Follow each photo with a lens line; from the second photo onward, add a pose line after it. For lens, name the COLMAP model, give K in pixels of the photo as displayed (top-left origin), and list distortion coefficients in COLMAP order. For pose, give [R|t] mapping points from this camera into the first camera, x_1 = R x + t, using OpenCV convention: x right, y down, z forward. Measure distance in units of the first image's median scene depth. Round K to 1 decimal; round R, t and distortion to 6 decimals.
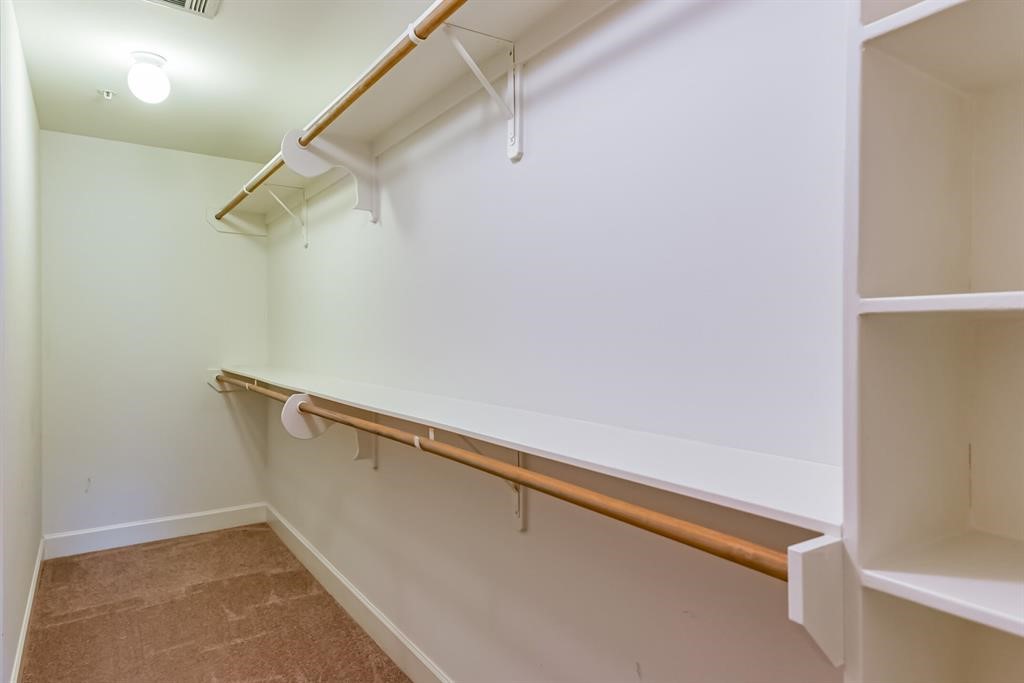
lens RADIAL K [[615.4, 0, 511.6], [0, 615.4, 336.6], [0, 0, 1]] dist [0.022585, -0.001697]
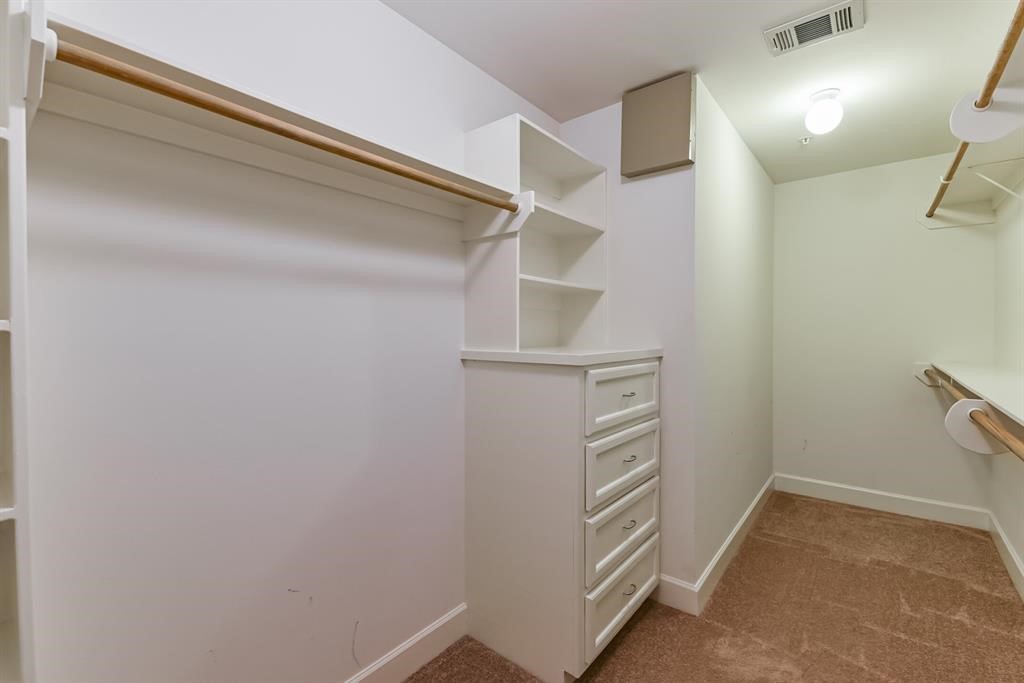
lens RADIAL K [[441.8, 0, 509.7], [0, 441.8, 336.0], [0, 0, 1]] dist [0.034717, -0.017860]
pose [[0.280902, 0.008252, -0.959701, 0.057487], [0.000462, 0.999962, 0.008733, 0.000520], [0.959736, -0.002896, 0.280888, 0.154983]]
